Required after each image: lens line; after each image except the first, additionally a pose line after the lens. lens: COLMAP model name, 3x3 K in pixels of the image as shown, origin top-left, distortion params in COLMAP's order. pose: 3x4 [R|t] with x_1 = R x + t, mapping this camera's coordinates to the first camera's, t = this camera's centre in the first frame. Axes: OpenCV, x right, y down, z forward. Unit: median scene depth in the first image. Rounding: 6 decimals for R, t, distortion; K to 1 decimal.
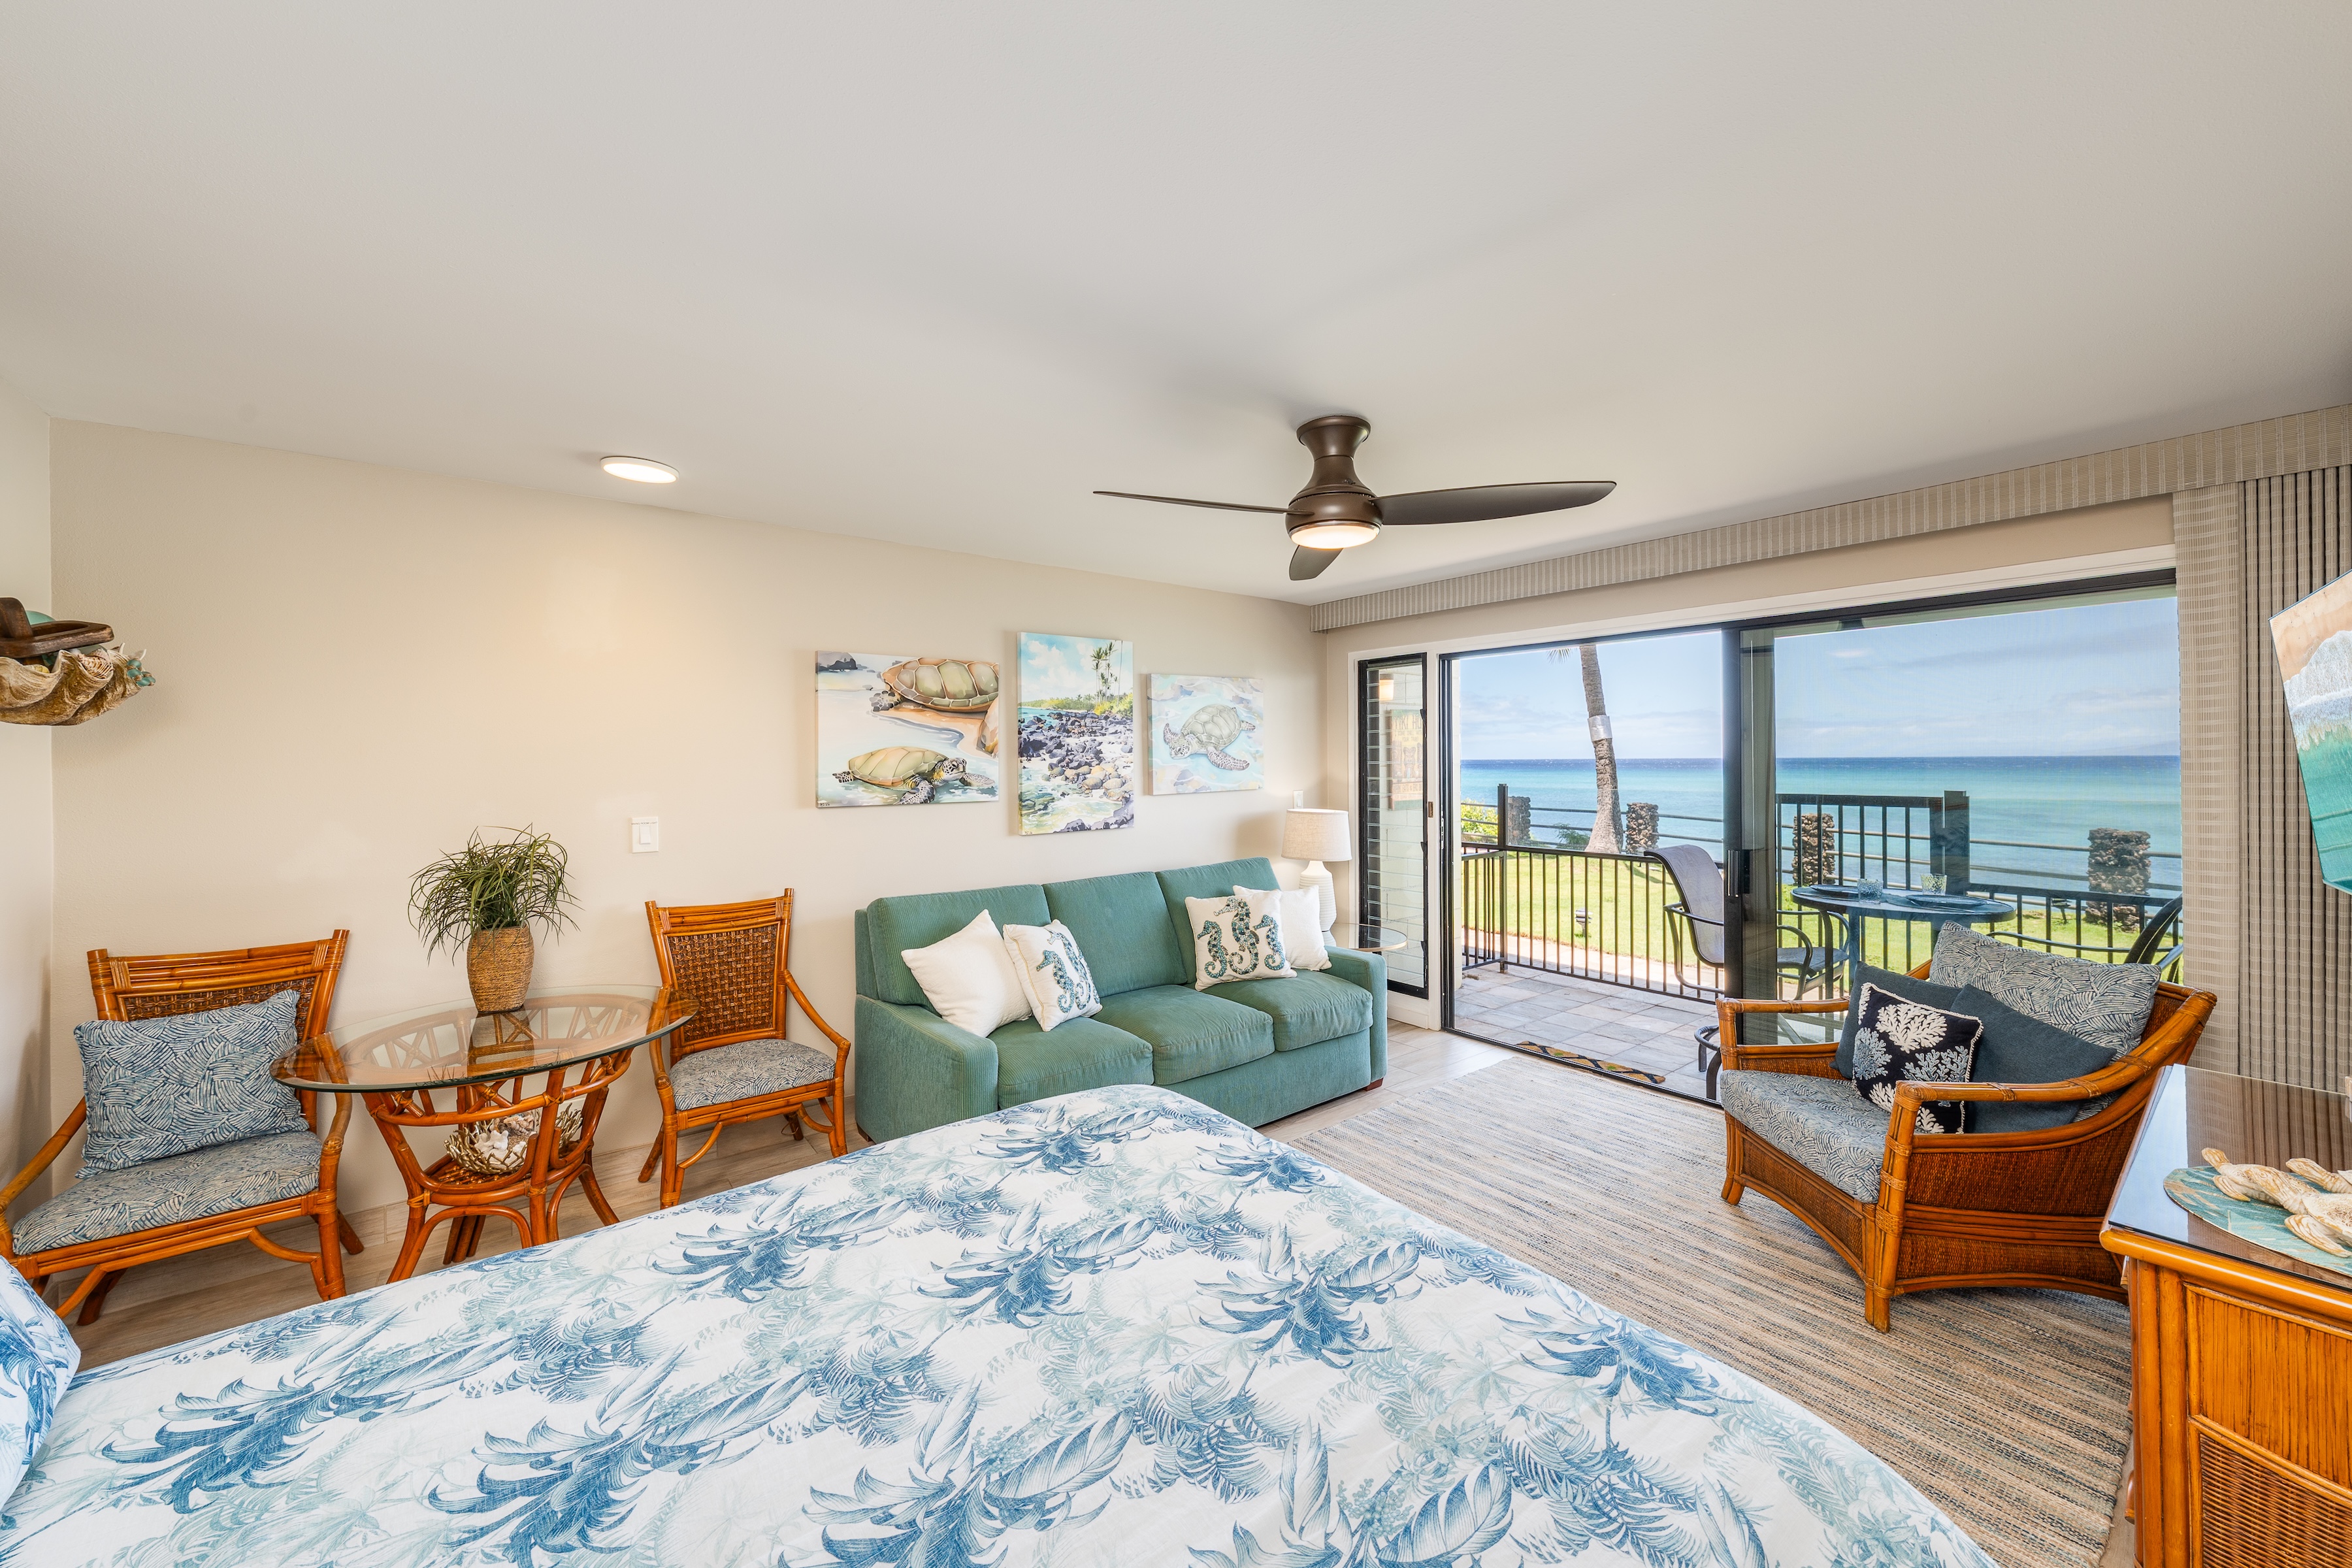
lens RADIAL K [[858.7, 0, 1188.4], [0, 858.7, 755.8], [0, 0, 1]] dist [-0.004215, 0.000396]
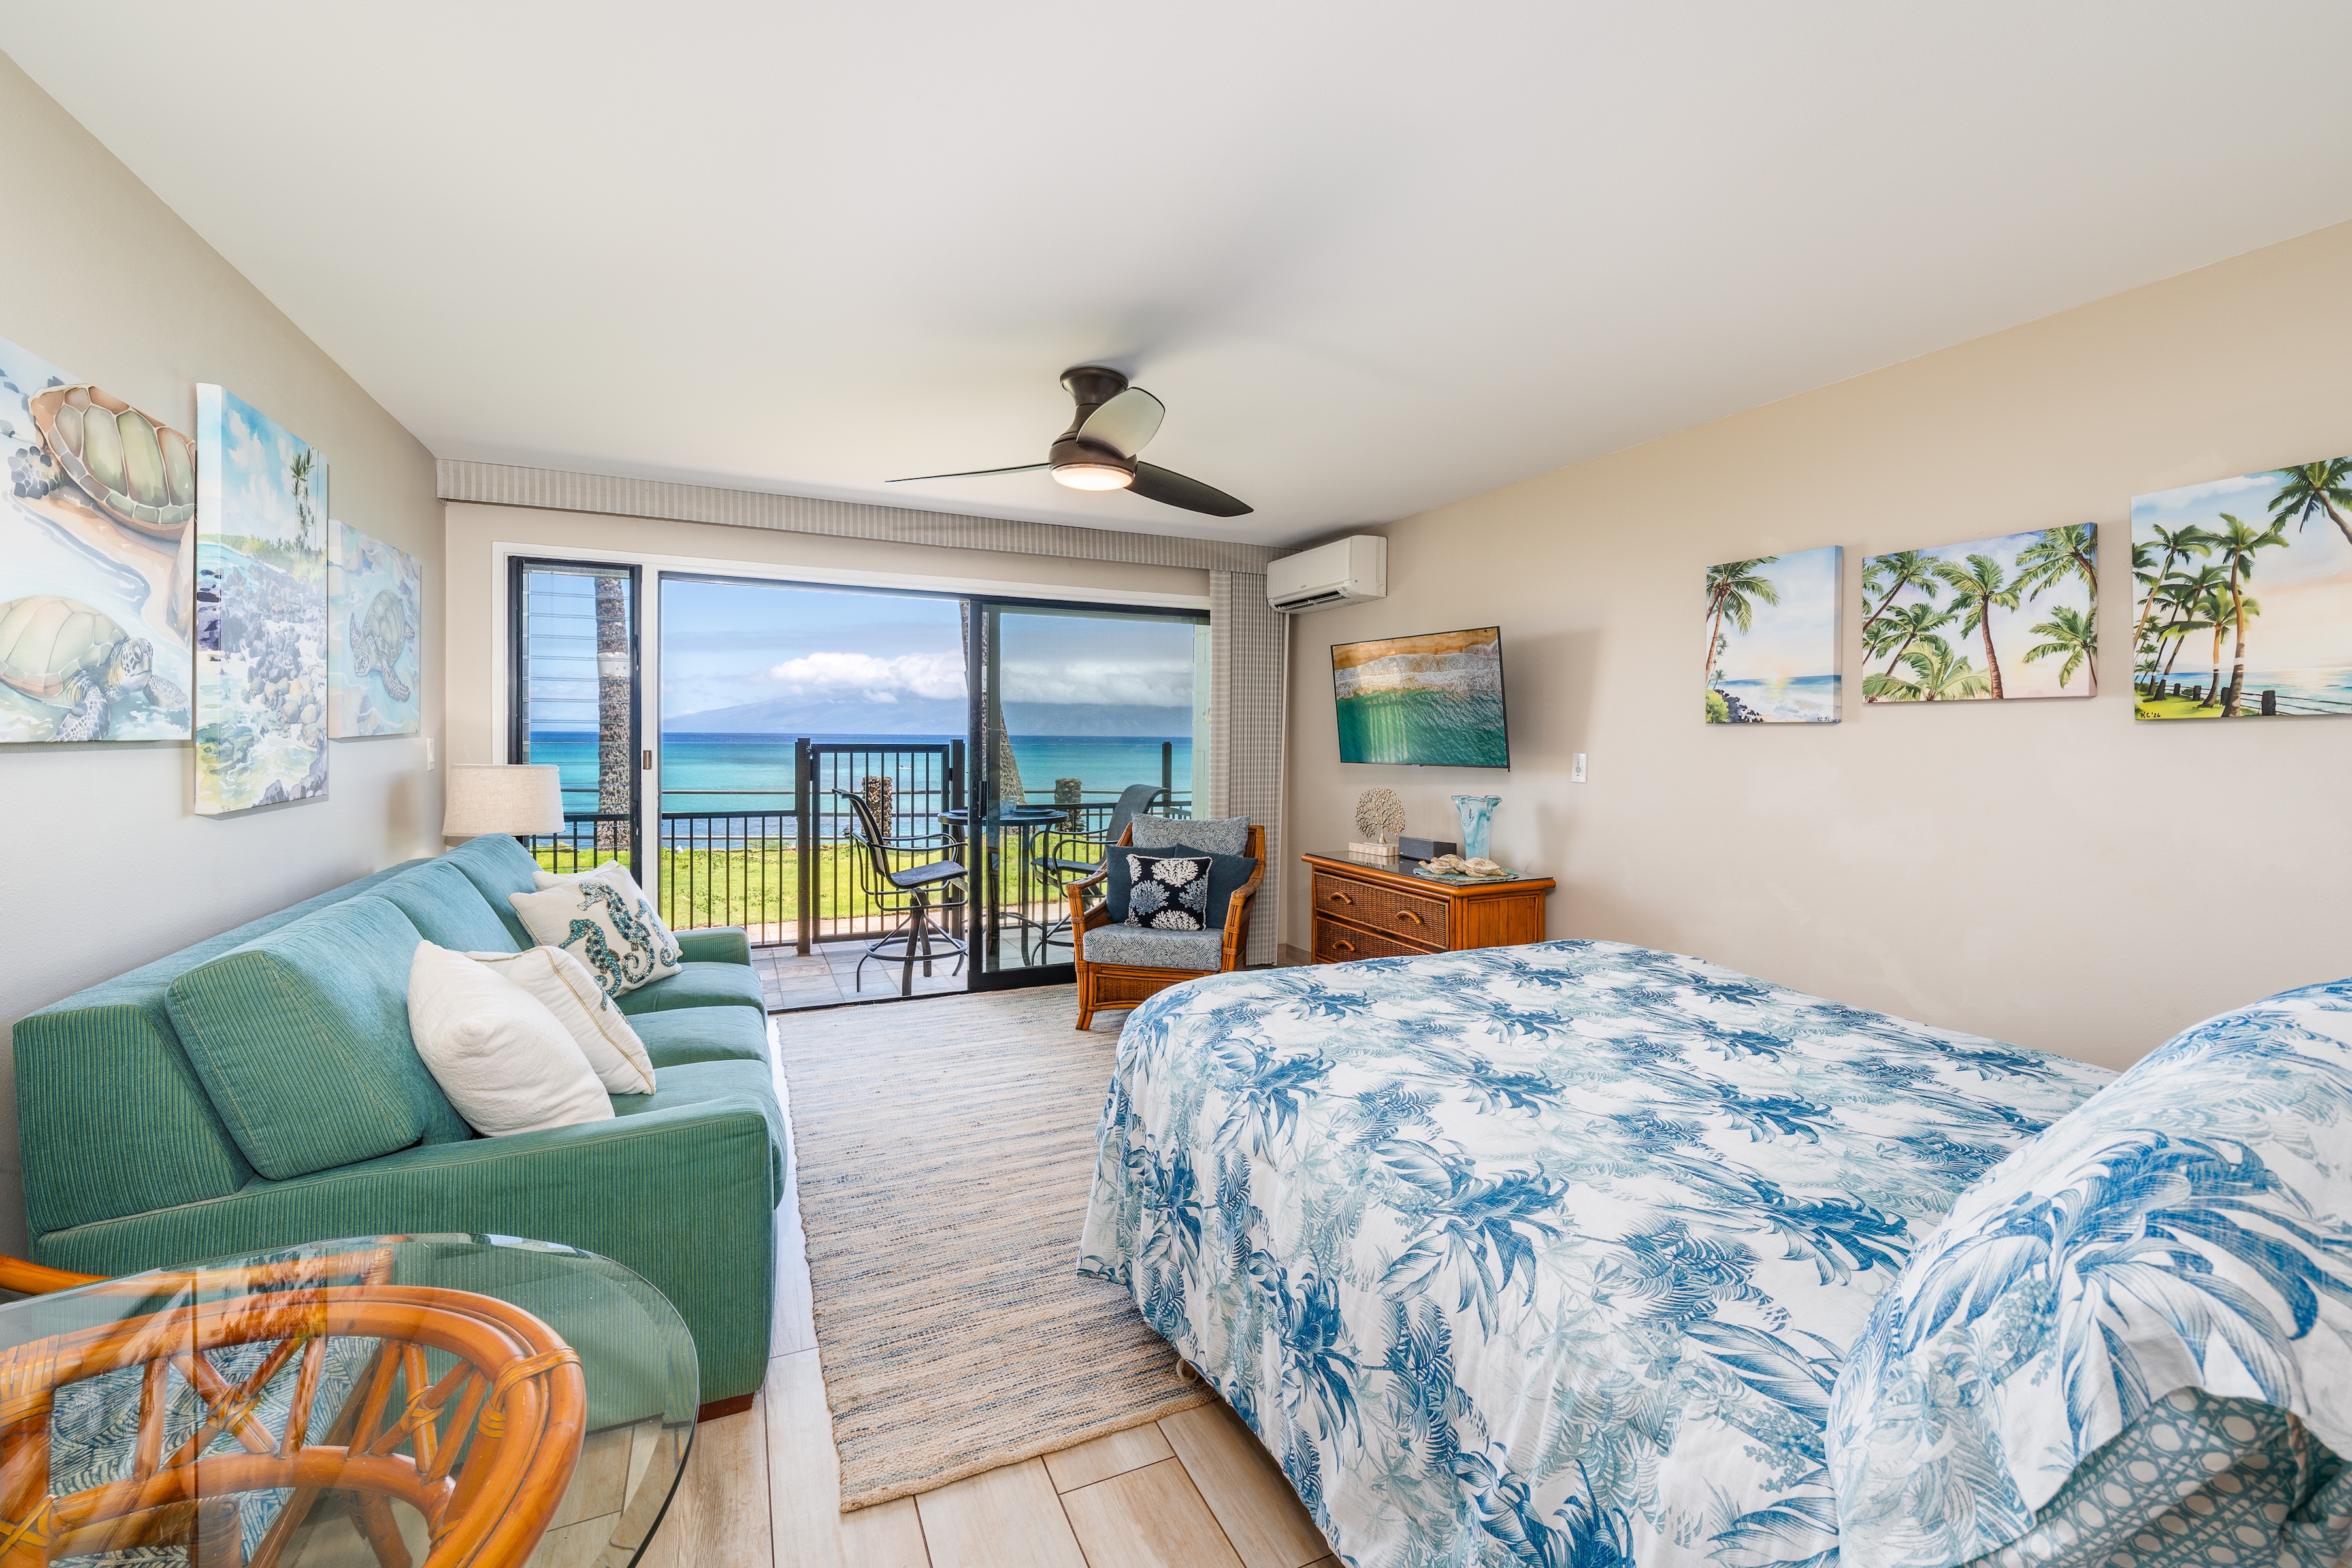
lens RADIAL K [[940.8, 0, 1200.1], [0, 940.8, 746.5], [0, 0, 1]] dist [0.000327, 0.000280]
pose [[0.239678, -0.004114, 0.970844, -0.559911], [-0.017241, 0.999815, 0.008493, 0.040491], [-0.970699, -0.018774, 0.239563, 0.341359]]
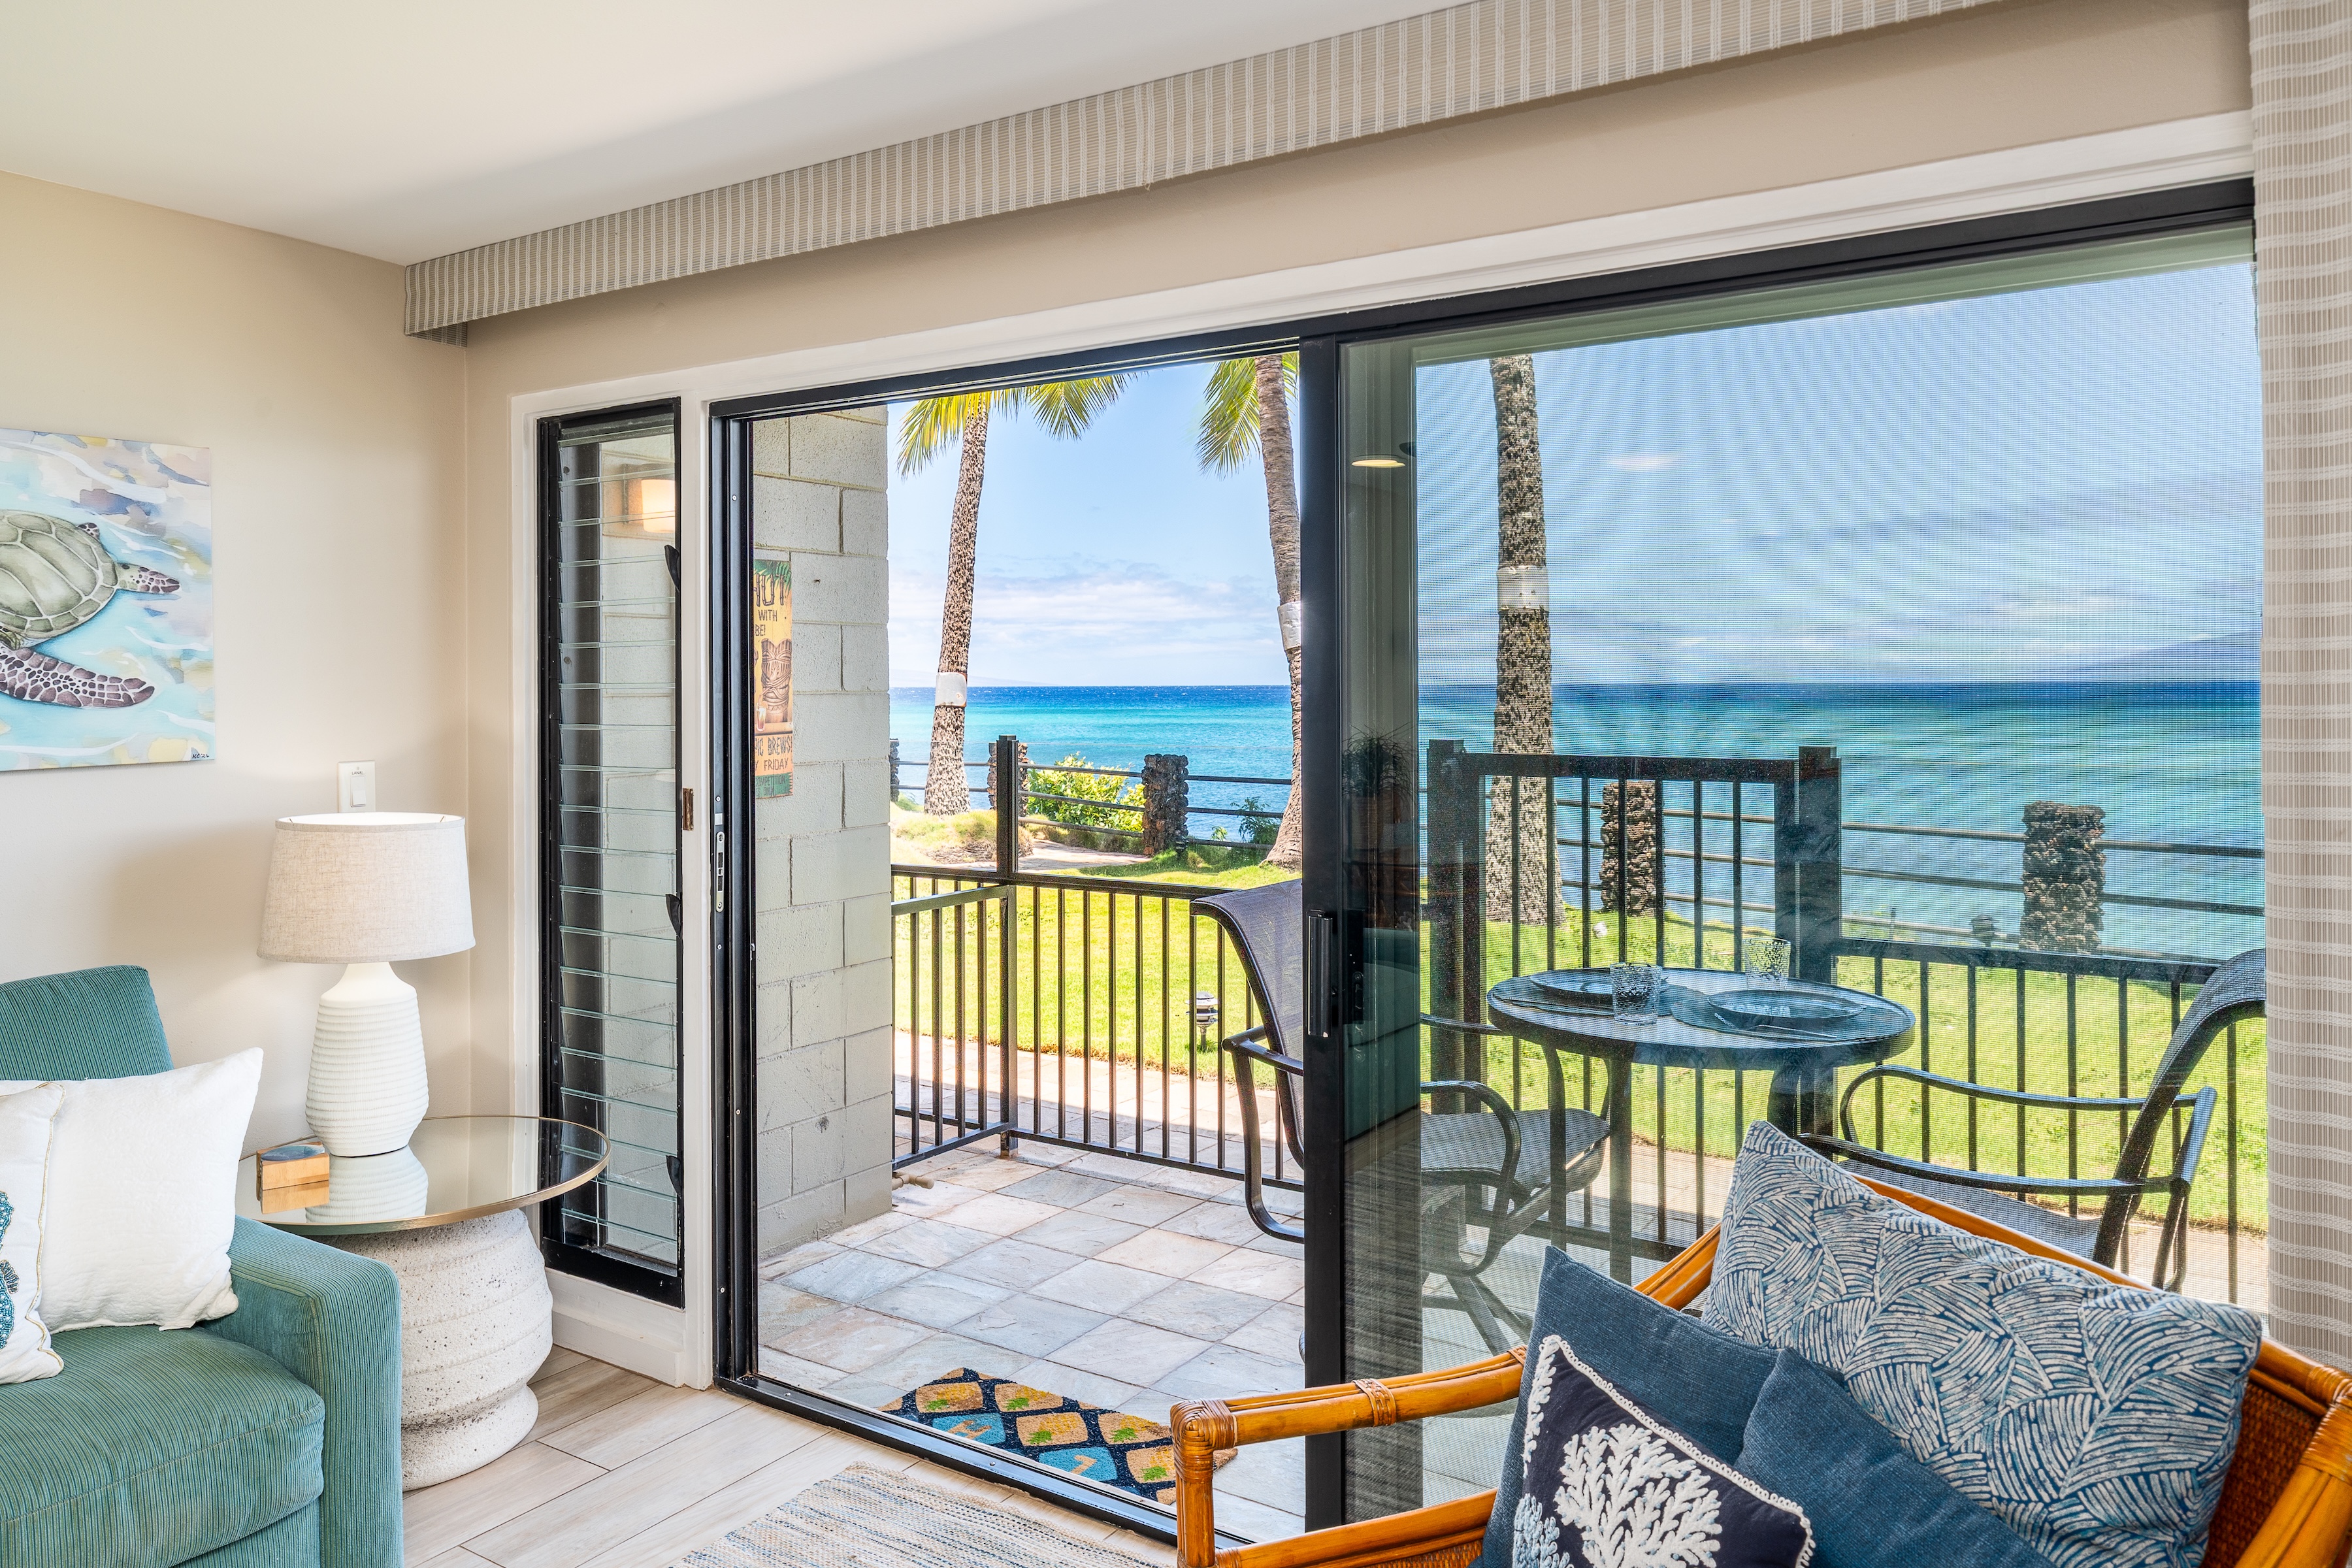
lens RADIAL K [[1626.3, 0, 1151.9], [0, 1626.3, 675.8], [0, 0, 1]] dist [-0.000252, -0.006667]
pose [[0.948176, 0.003628, 0.317725, 0.302471], [-0.003095, 0.999993, -0.002182, 0.005380], [-0.317730, 0.001086, 0.948181, 0.305620]]
